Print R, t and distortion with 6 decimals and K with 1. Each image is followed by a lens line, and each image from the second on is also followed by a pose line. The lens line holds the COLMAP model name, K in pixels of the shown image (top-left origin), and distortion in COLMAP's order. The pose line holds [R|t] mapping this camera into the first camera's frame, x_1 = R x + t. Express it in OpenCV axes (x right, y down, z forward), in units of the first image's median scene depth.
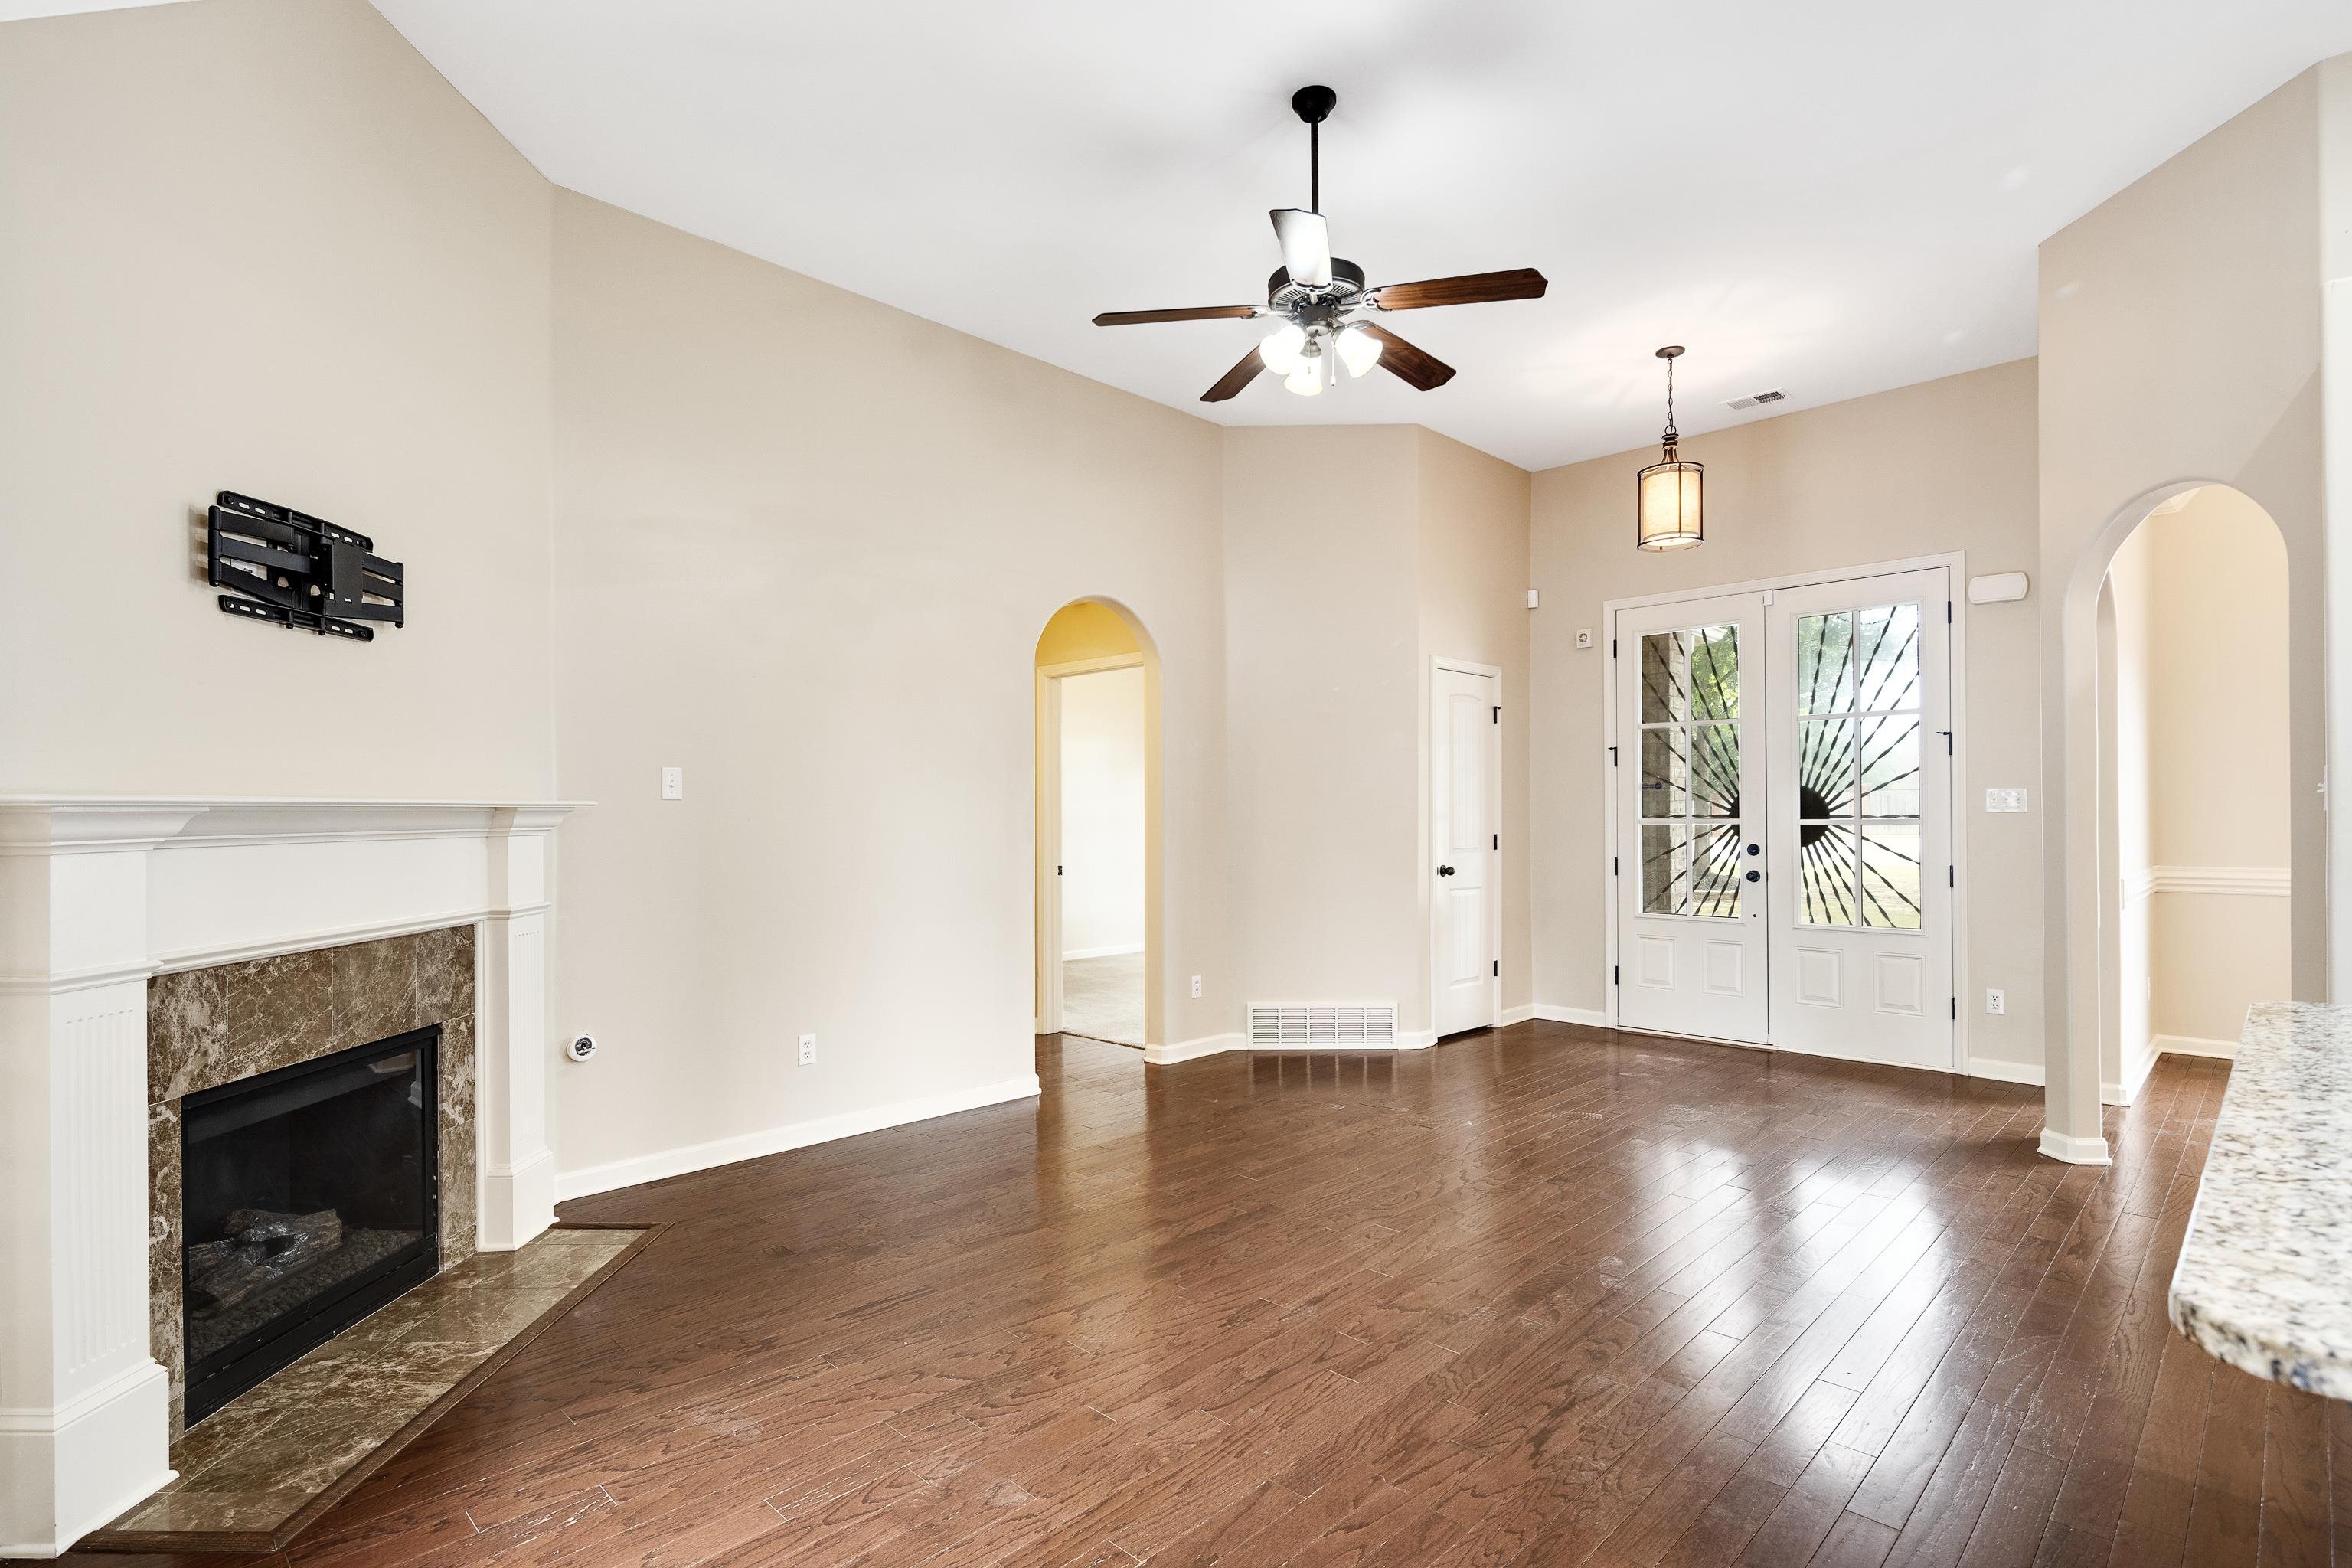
lens RADIAL K [[1139.9, 0, 1178.9], [0, 1139.9, 820.4], [0, 0, 1]] dist [0.005839, -0.004784]
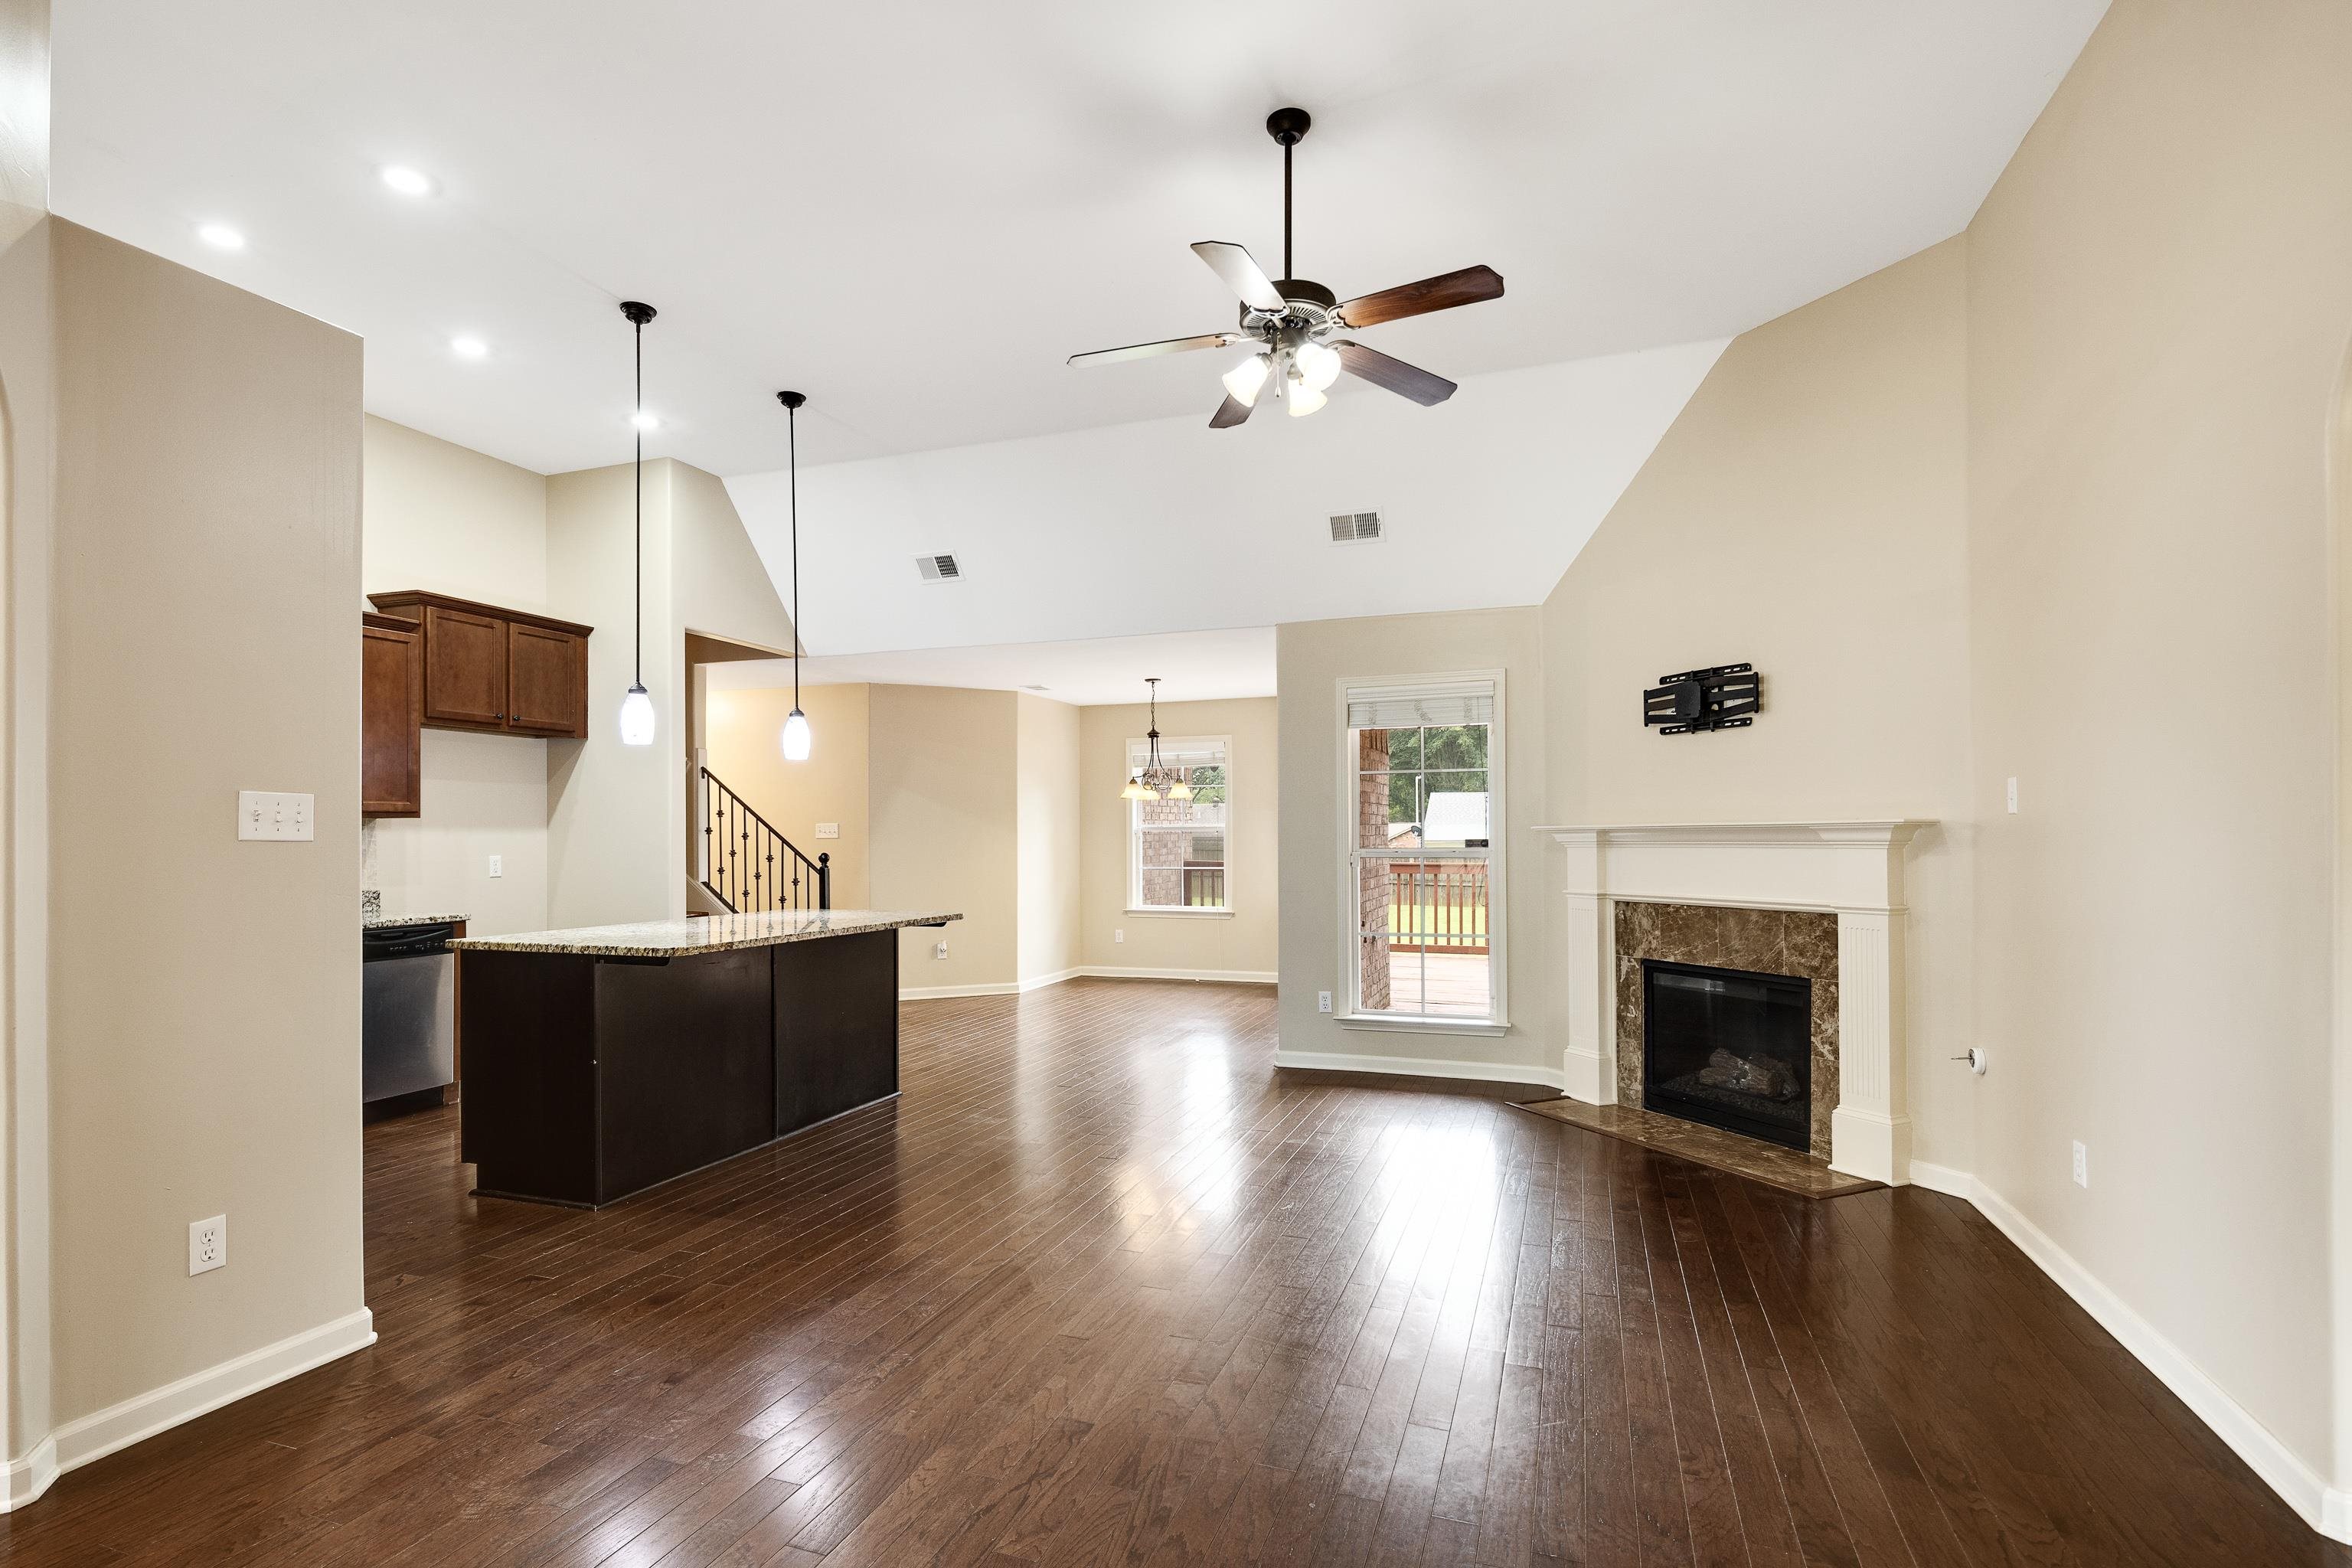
lens RADIAL K [[1139.9, 0, 1153.6], [0, 1139.9, 837.8], [0, 0, 1]] dist [0.005839, -0.004784]
pose [[-0.912986, 0.008400, -0.407905, 0.663867], [0.005422, 0.999950, 0.008455, -0.013558], [0.407956, 0.005508, -0.912985, 1.932729]]
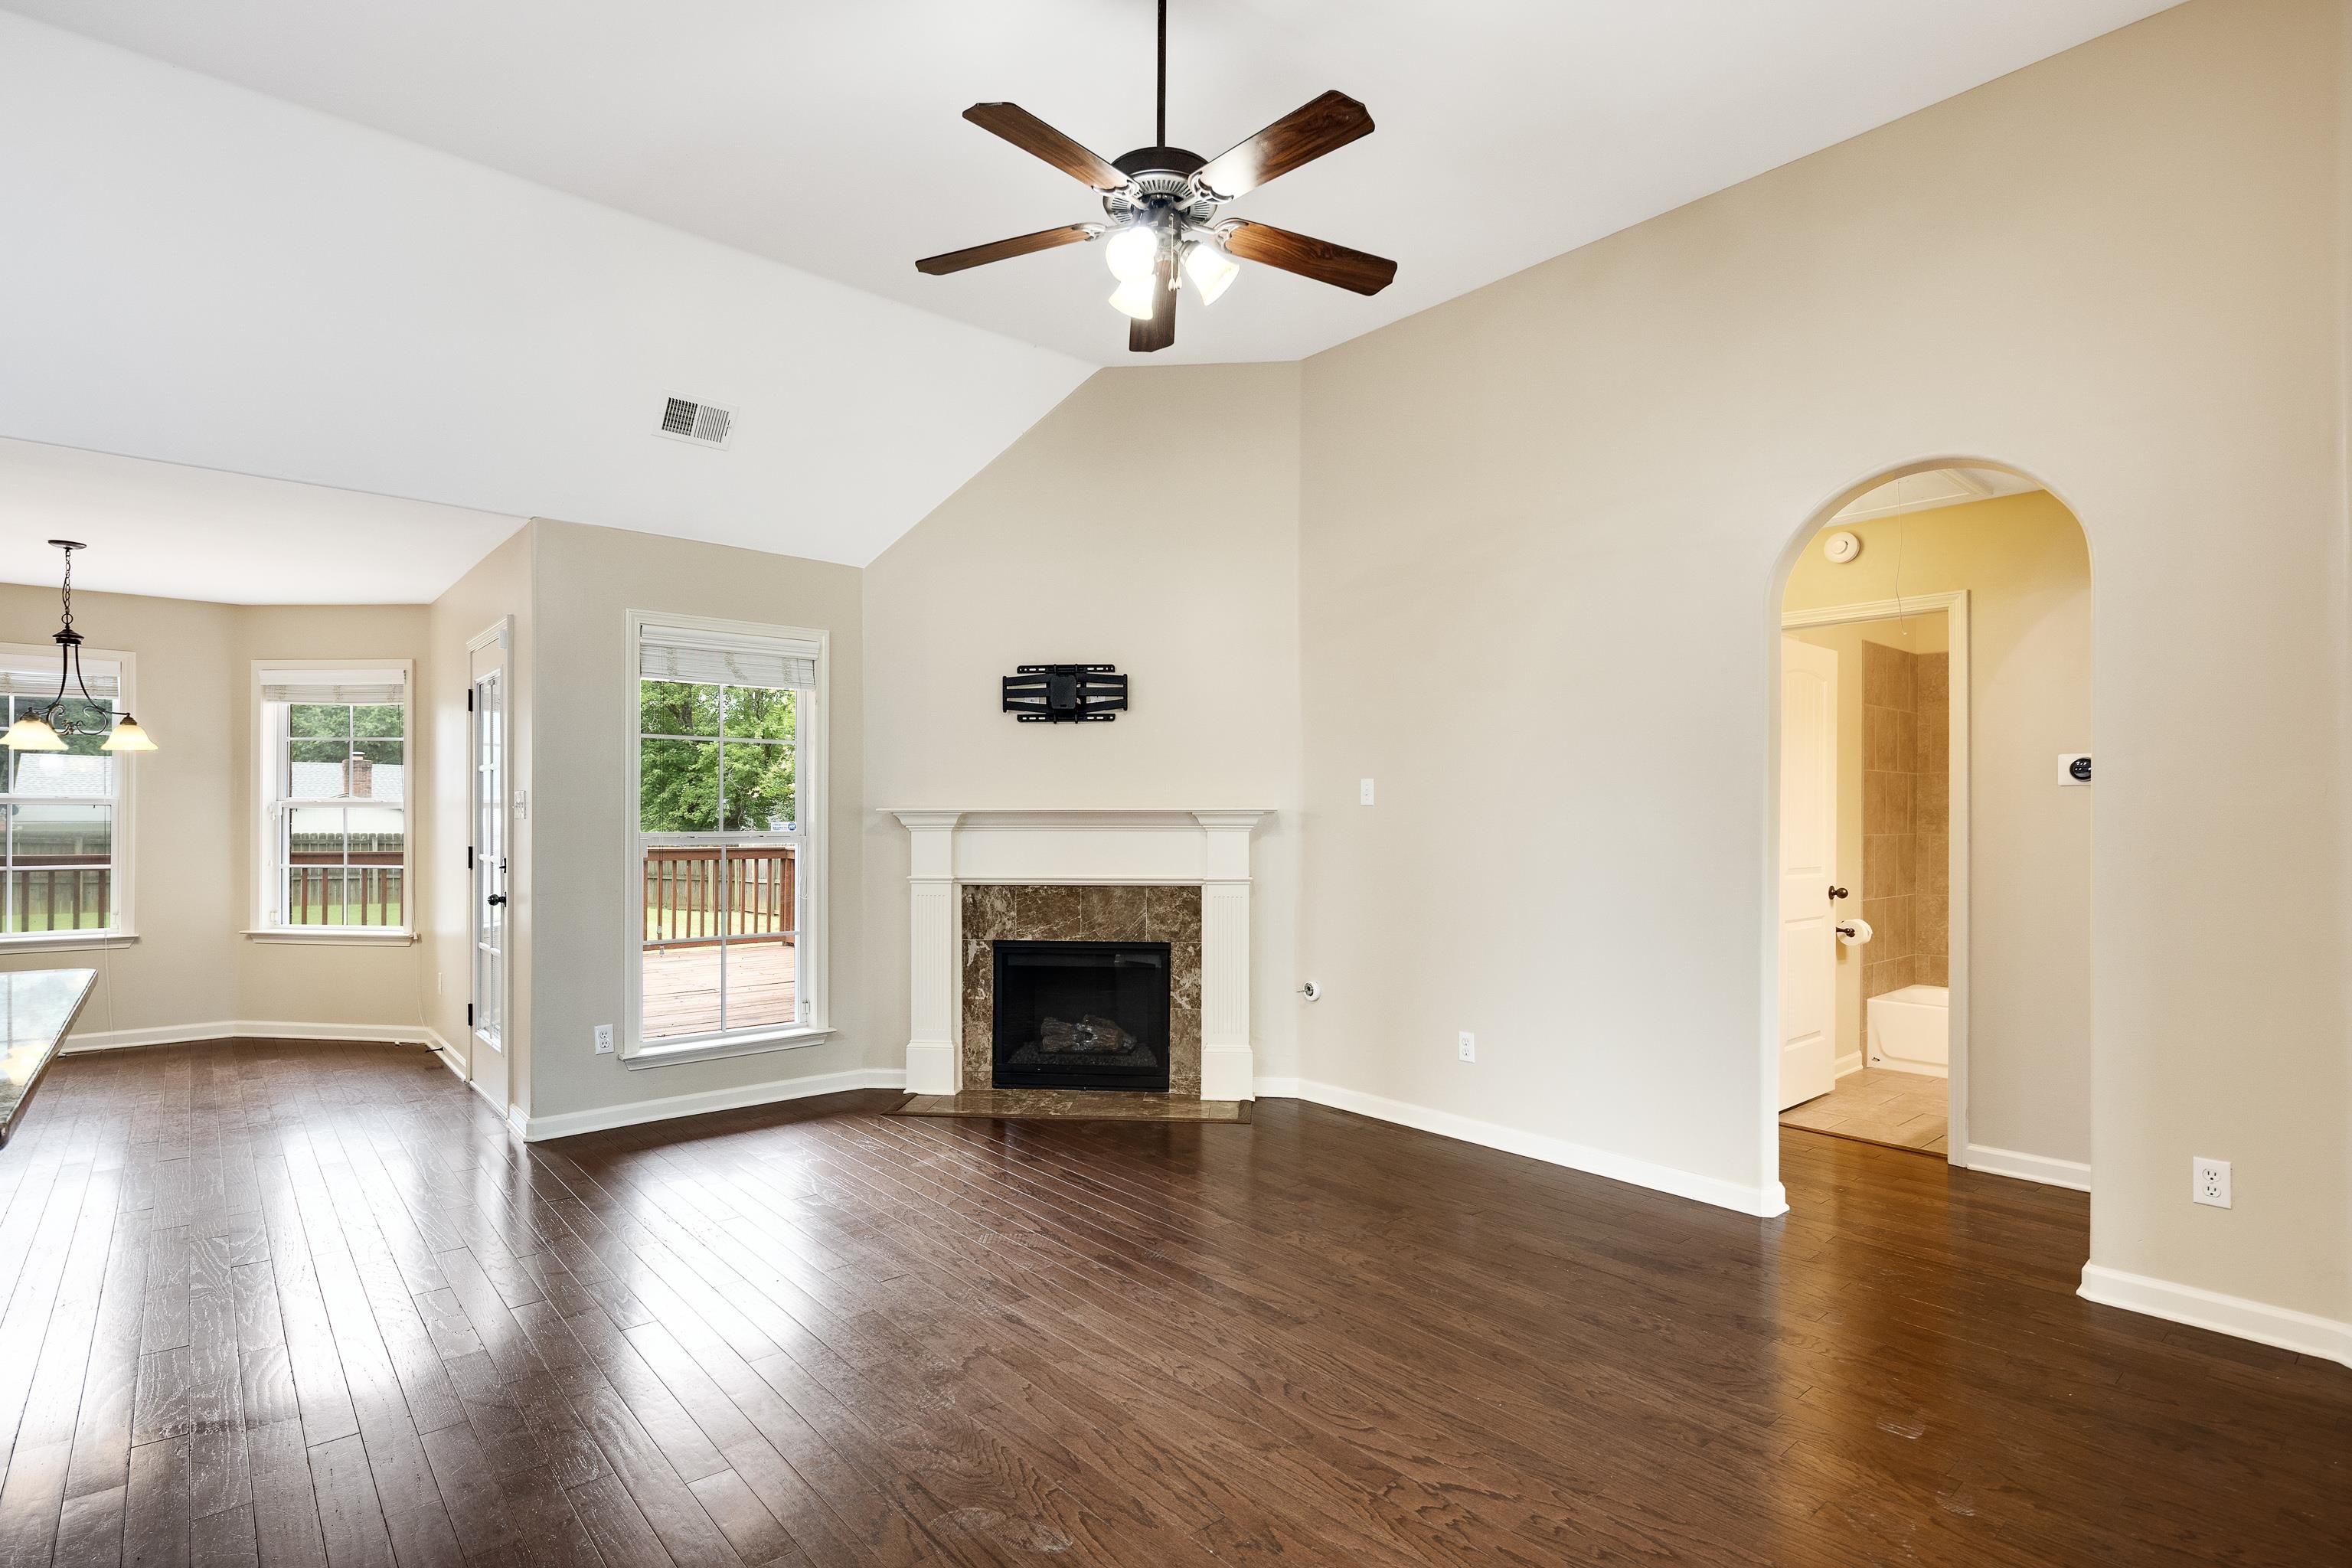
lens RADIAL K [[1139.9, 0, 1154.1], [0, 1139.9, 822.2], [0, 0, 1]] dist [0.005839, -0.004784]
pose [[-0.089360, 0.006740, -0.995977, 0.987966], [-0.009646, 0.999924, 0.007632, -0.009659], [0.995953, 0.010289, -0.089288, 1.107568]]
